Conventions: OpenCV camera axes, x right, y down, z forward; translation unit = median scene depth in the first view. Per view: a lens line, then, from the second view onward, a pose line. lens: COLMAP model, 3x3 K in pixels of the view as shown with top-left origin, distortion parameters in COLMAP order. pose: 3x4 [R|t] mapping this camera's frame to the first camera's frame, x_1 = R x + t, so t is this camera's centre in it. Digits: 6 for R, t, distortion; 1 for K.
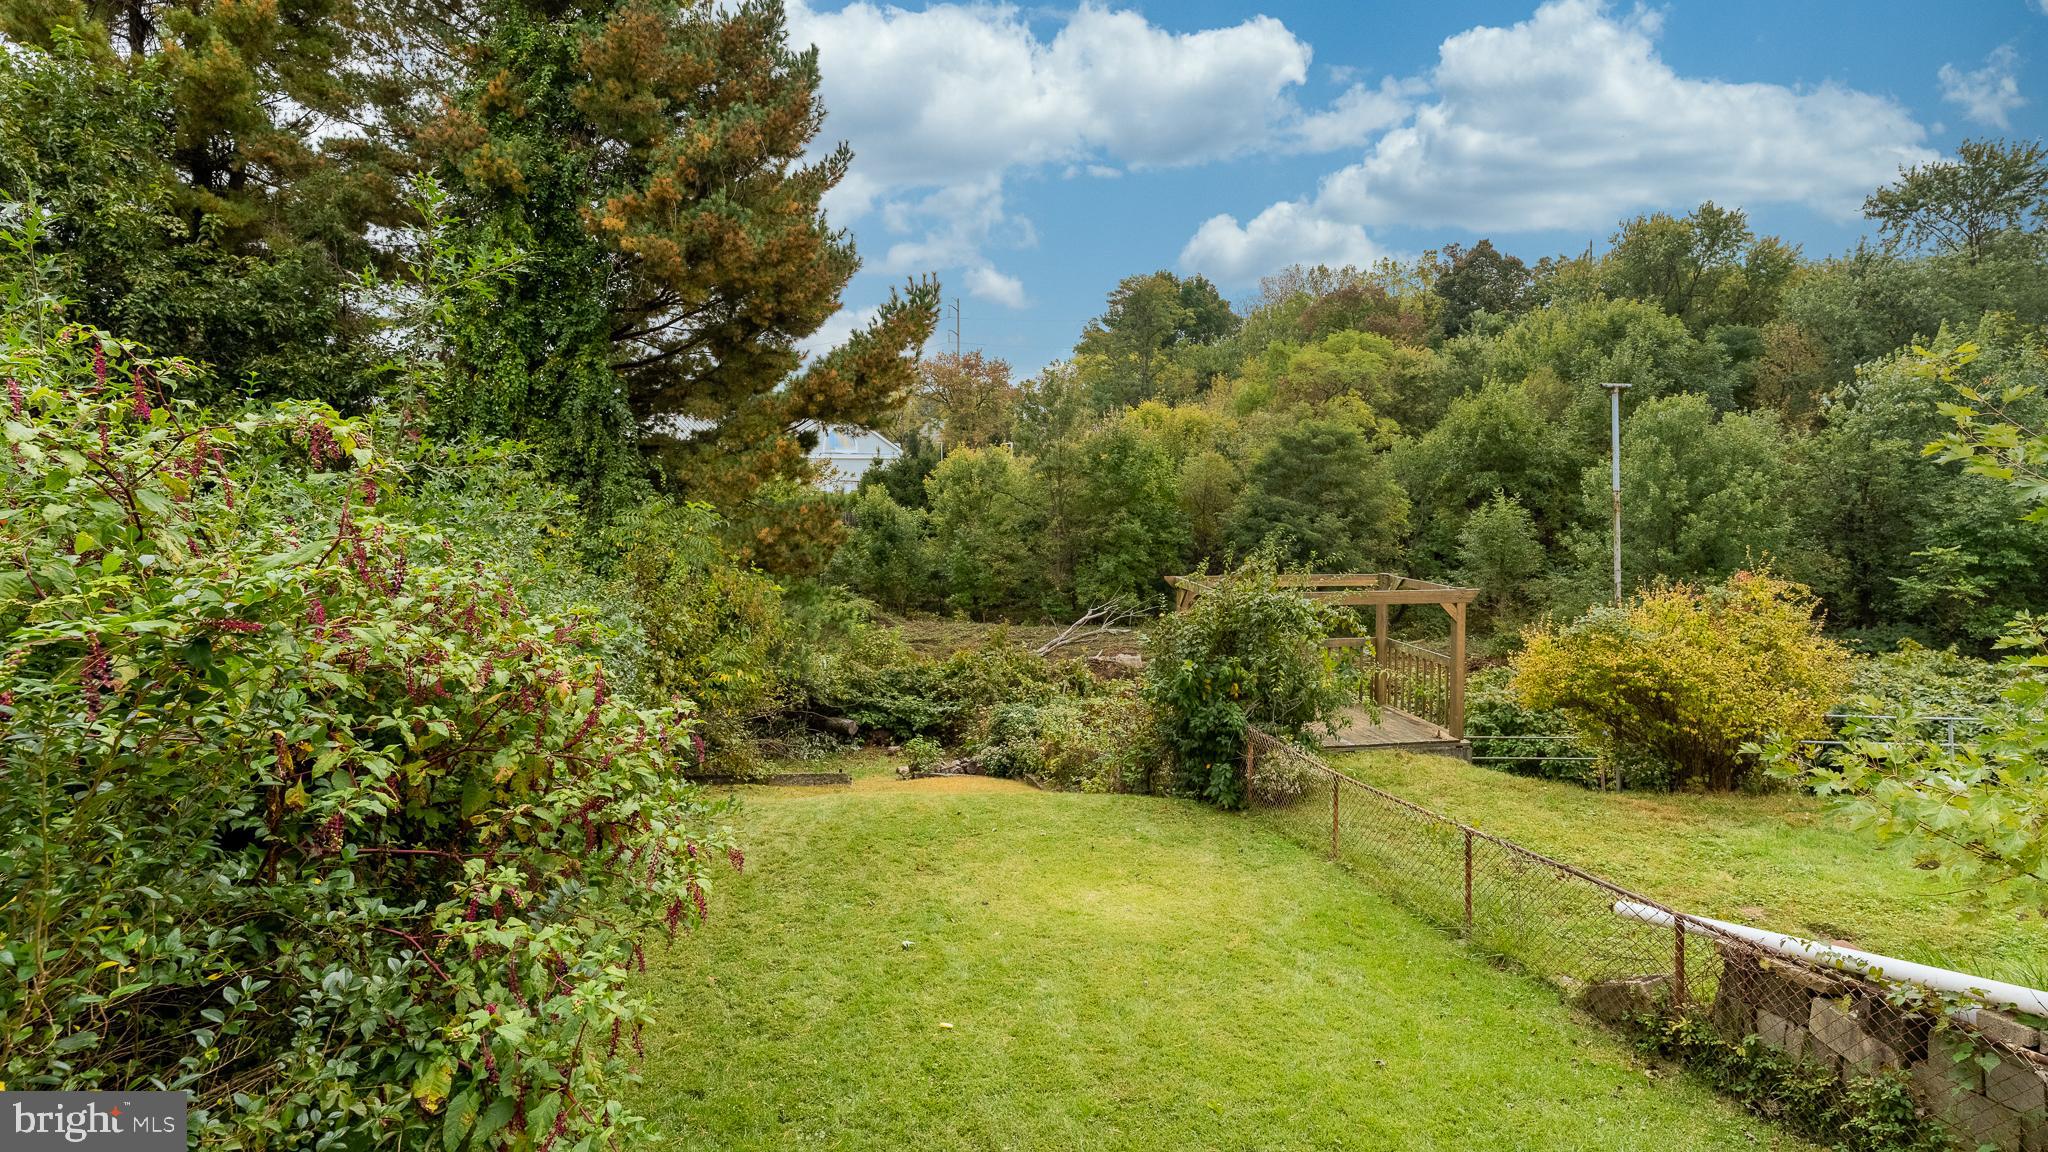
lens RADIAL K [[931.2, 0, 1020.7], [0, 931.2, 489.5], [0, 0, 1]] dist [-0.000760, -0.000664]
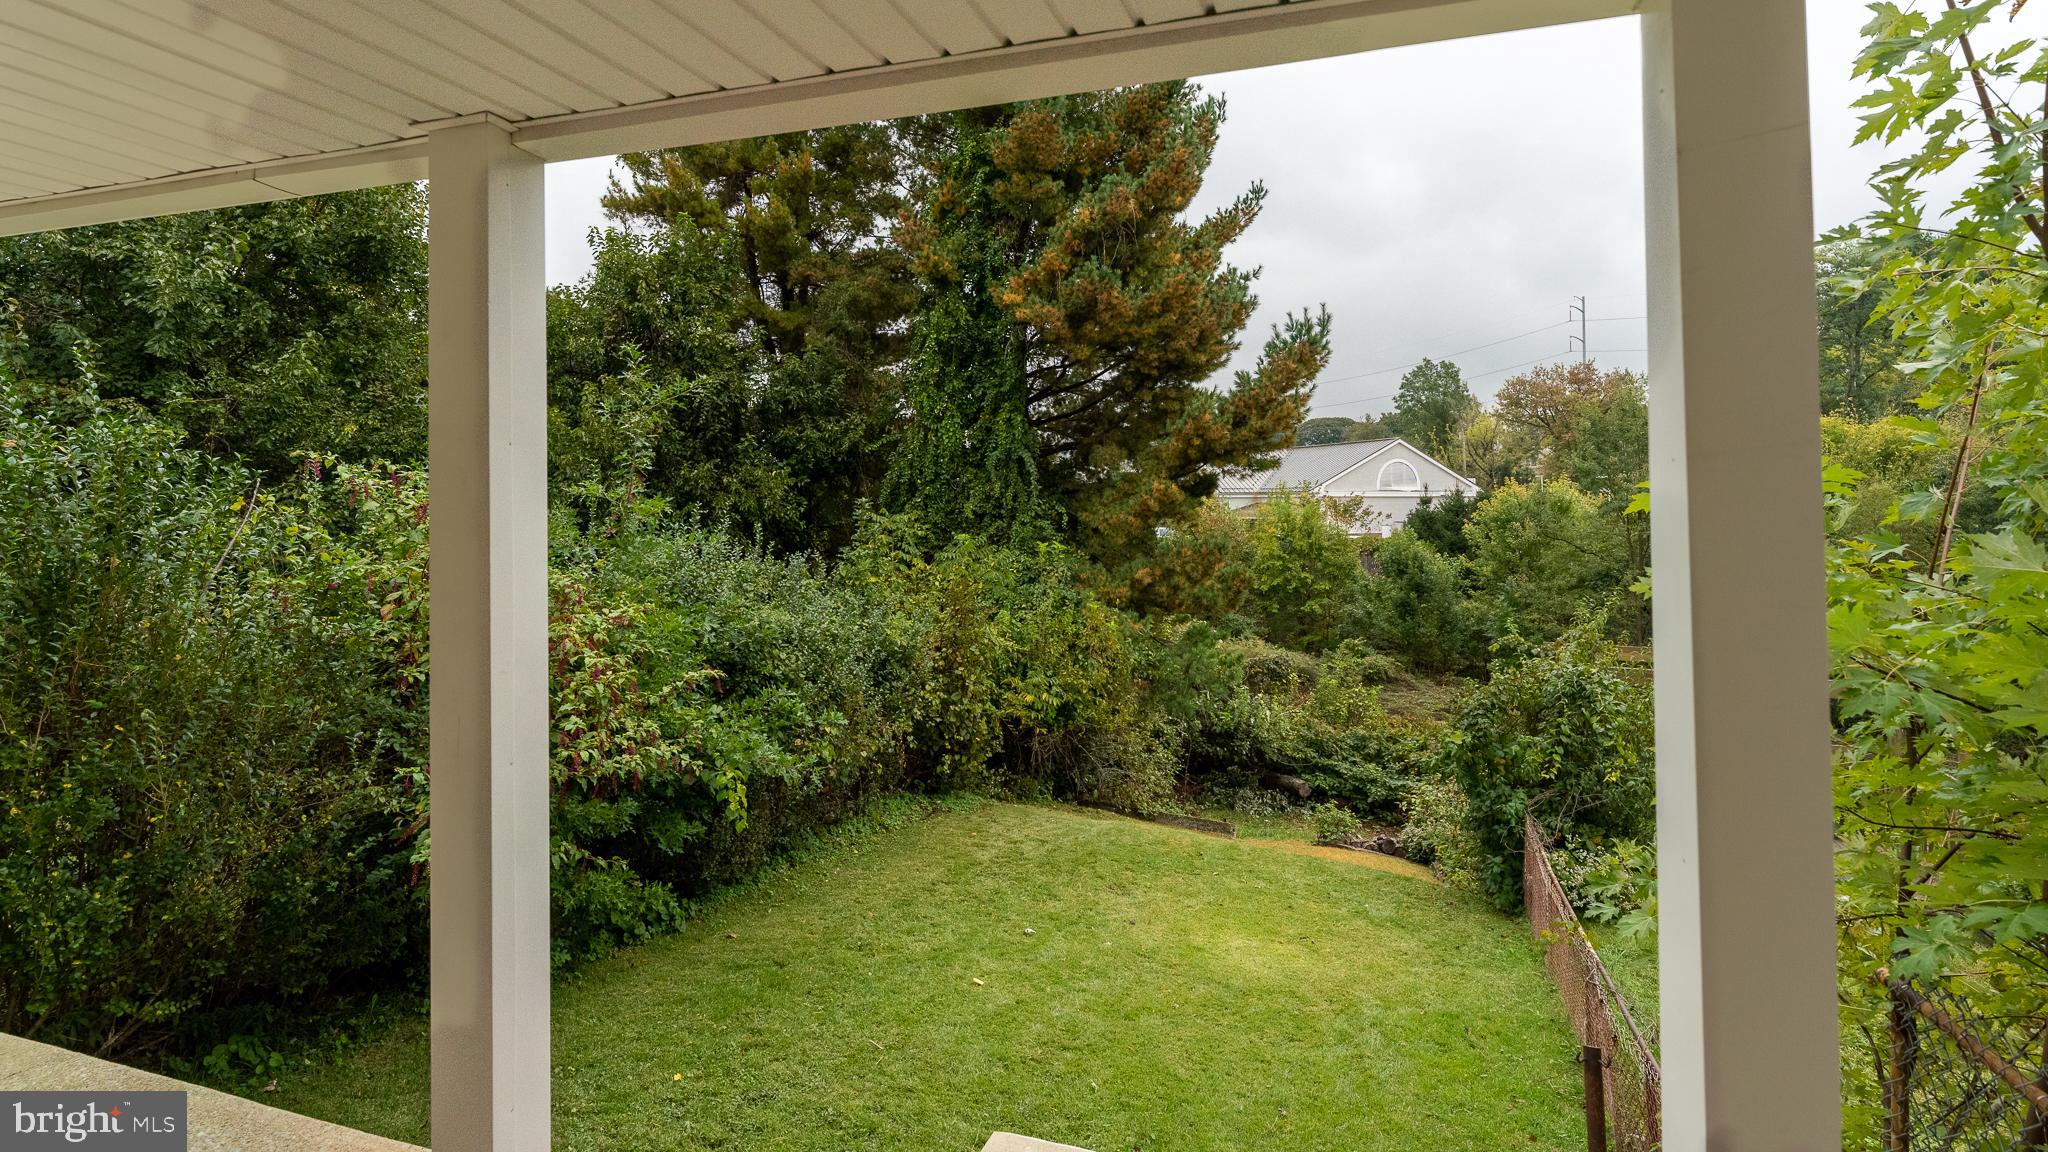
lens RADIAL K [[1030.7, 0, 1025.9], [0, 1030.7, 480.2], [0, 0, 1]] dist [0.002935, 0.000019]
pose [[0.833727, -0.014279, -0.551992, 0.173483], [-0.012492, 0.998922, -0.044708, -0.002994], [0.552035, 0.044170, 0.832650, -0.025472]]
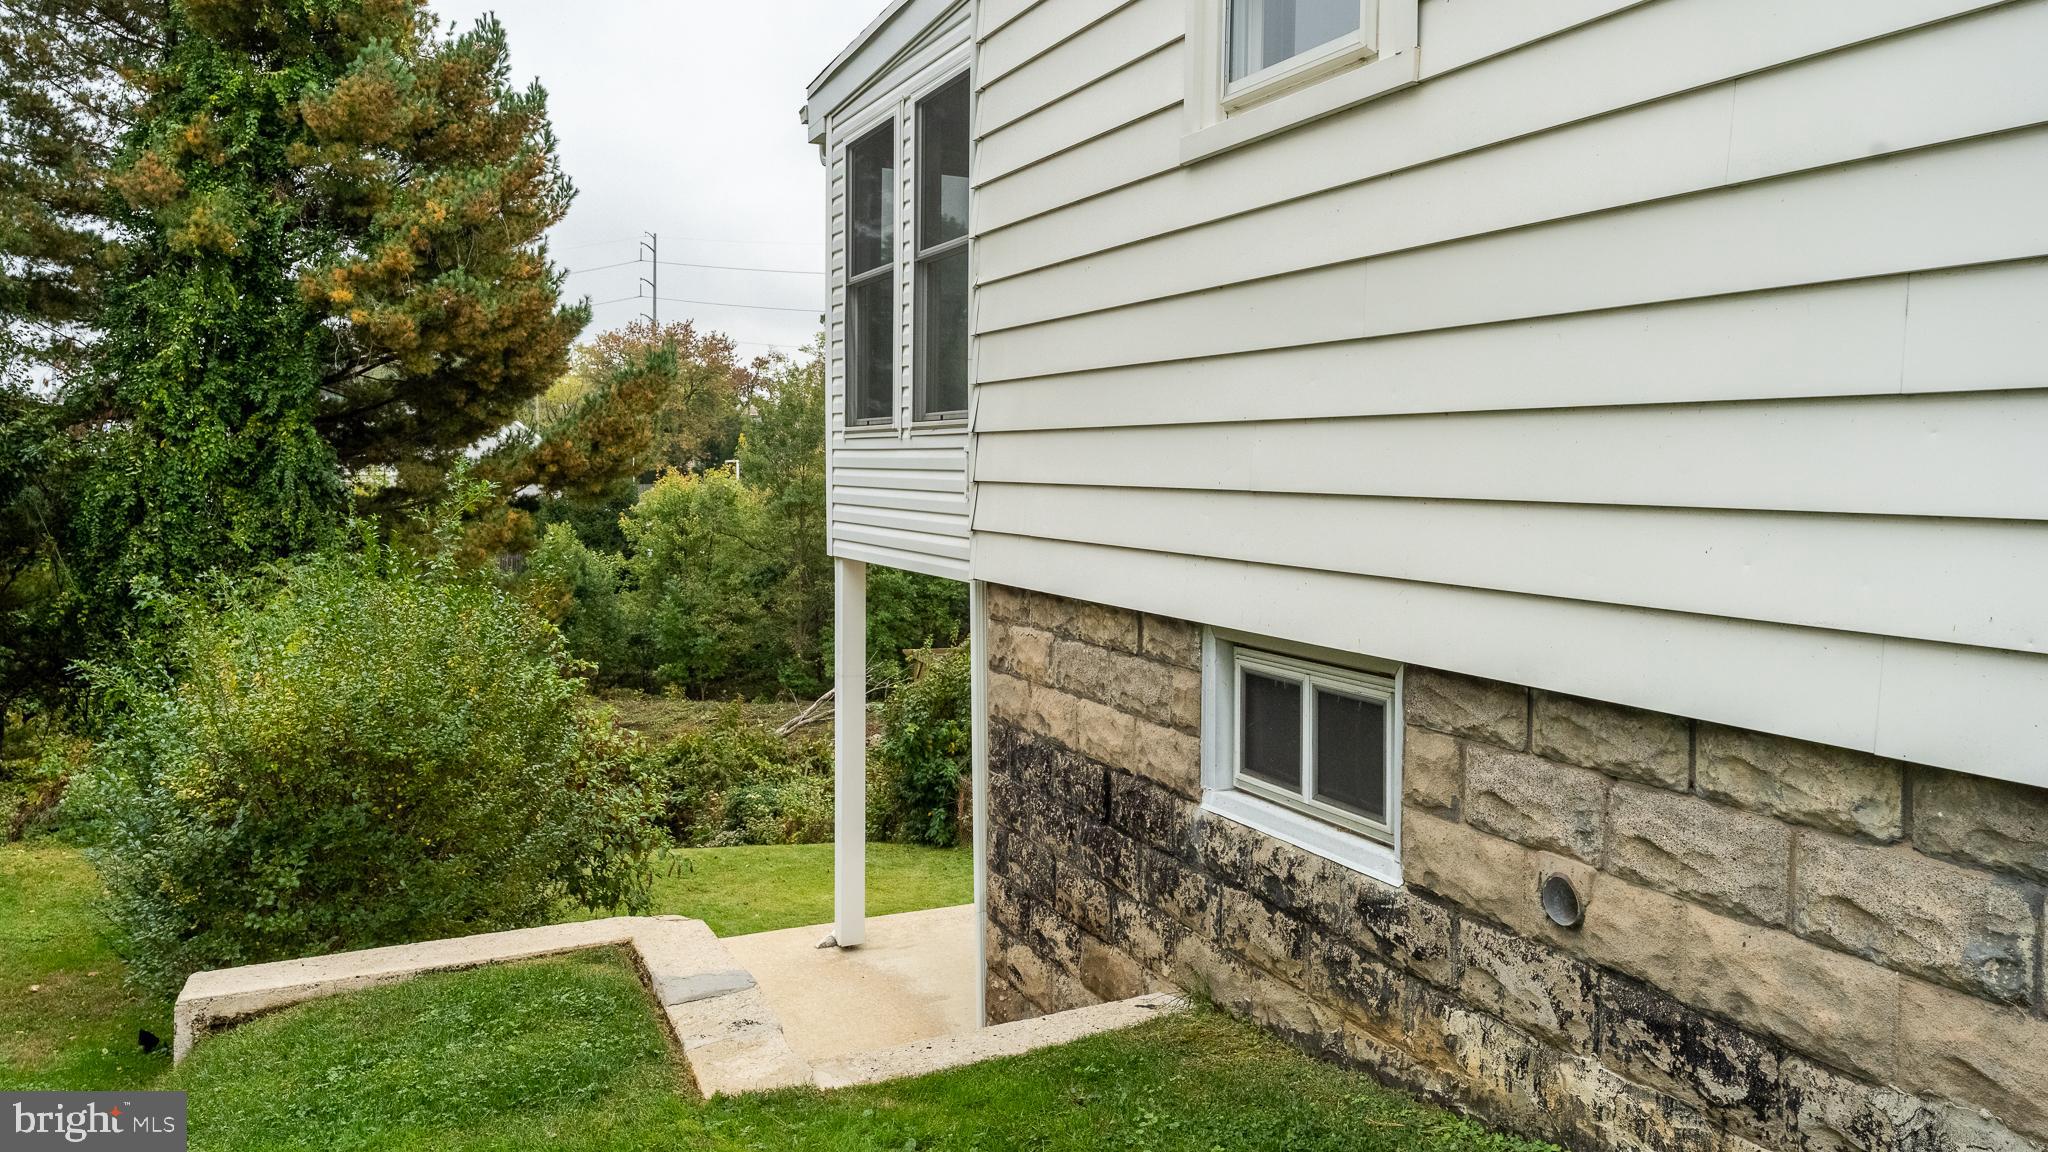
lens RADIAL K [[1360.3, 0, 1019.6], [0, 1360.3, 493.7], [0, 0, 1]] dist [-0.000227, 0.000845]
pose [[0.979894, 0.007113, 0.199394, -0.015559], [-0.005613, 0.999952, -0.008085, -0.044552], [-0.199442, 0.006803, 0.979886, -0.335535]]
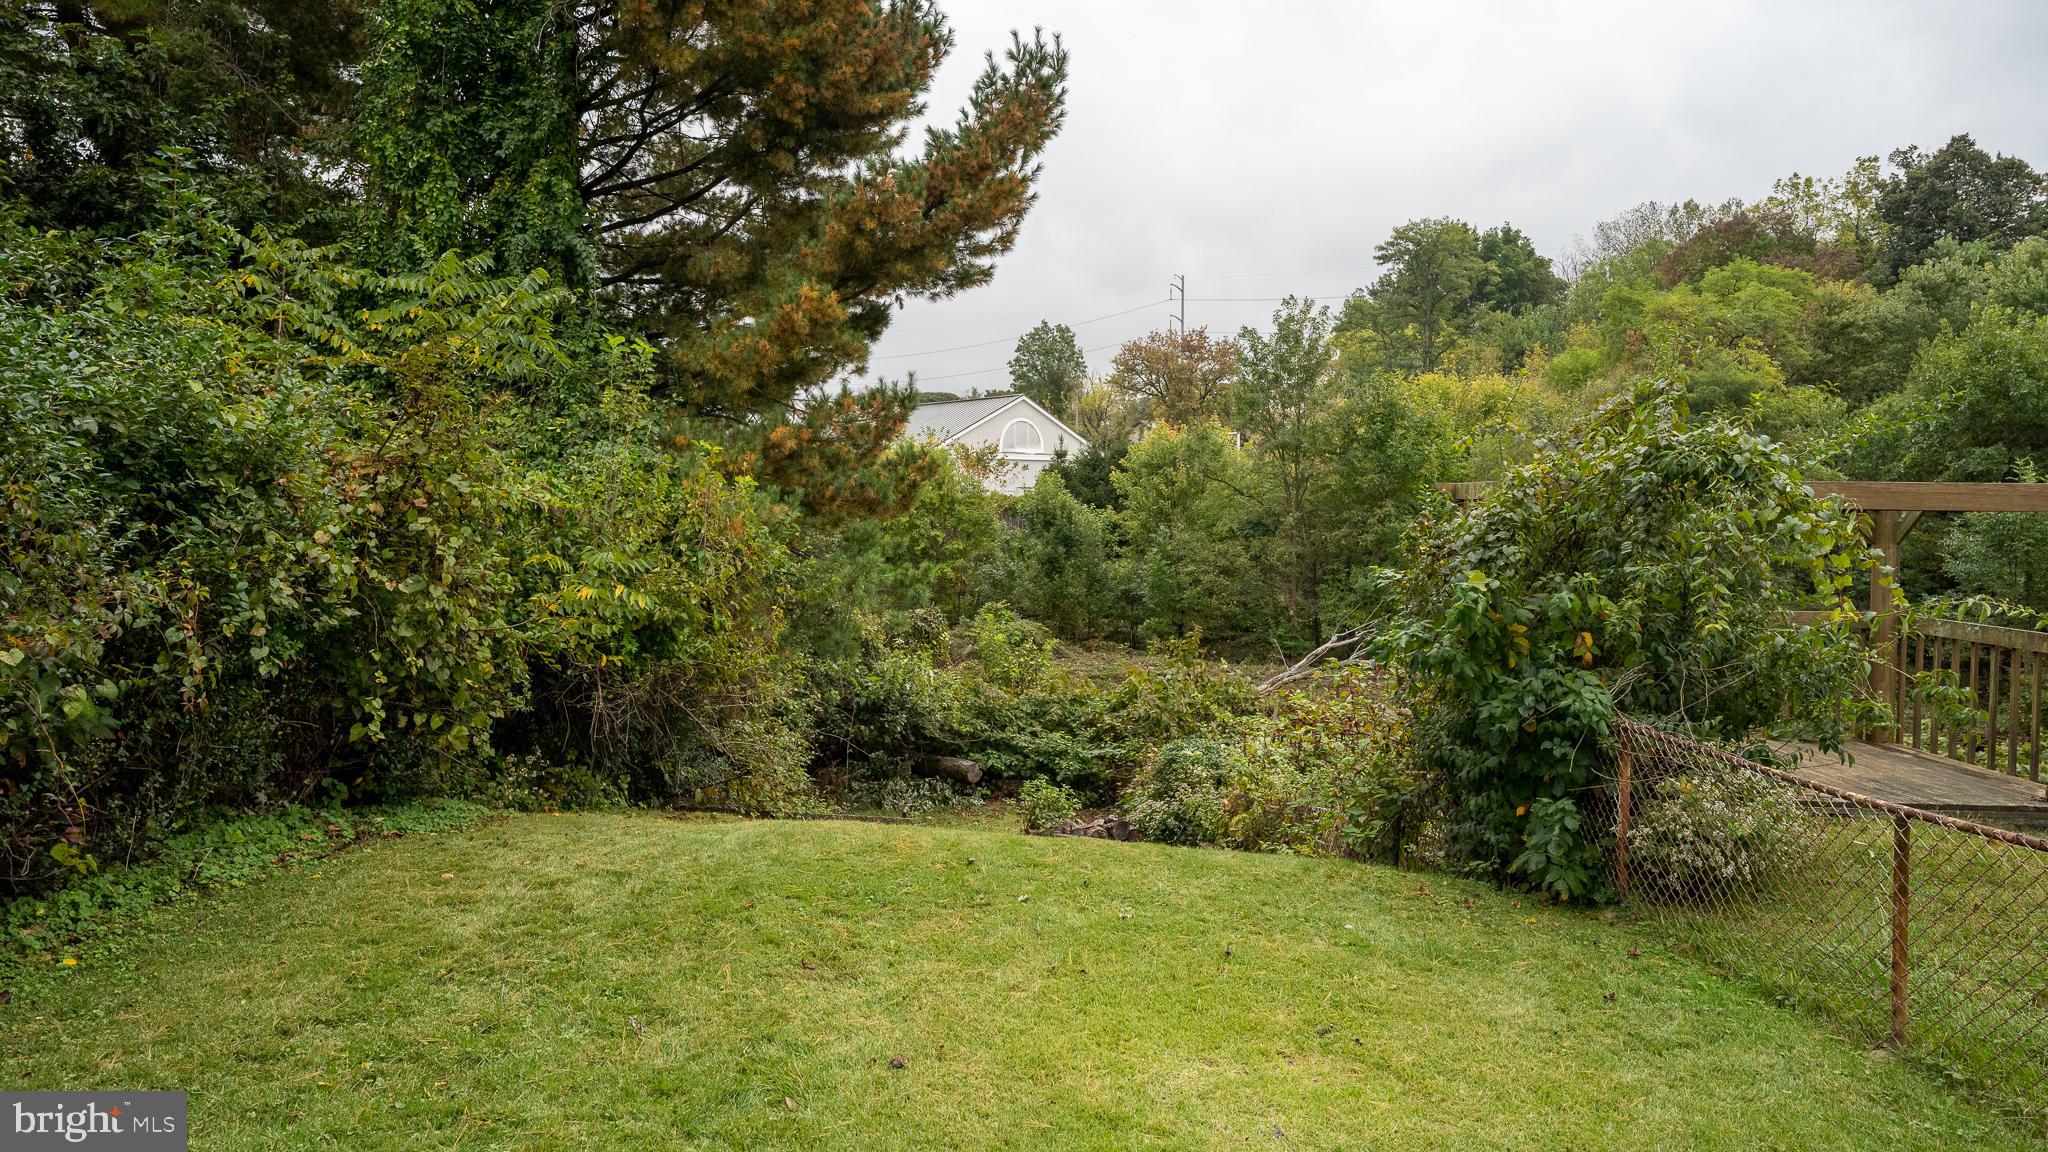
lens RADIAL K [[1133.1, 0, 1018.6], [0, 1133.1, 519.1], [0, 0, 1]] dist [0.005544, -0.000236]
pose [[0.976987, 0.009828, -0.213071, 0.035659], [-0.011101, 0.999927, -0.004779, 0.073993], [0.213008, 0.007034, 0.977025, 0.184388]]
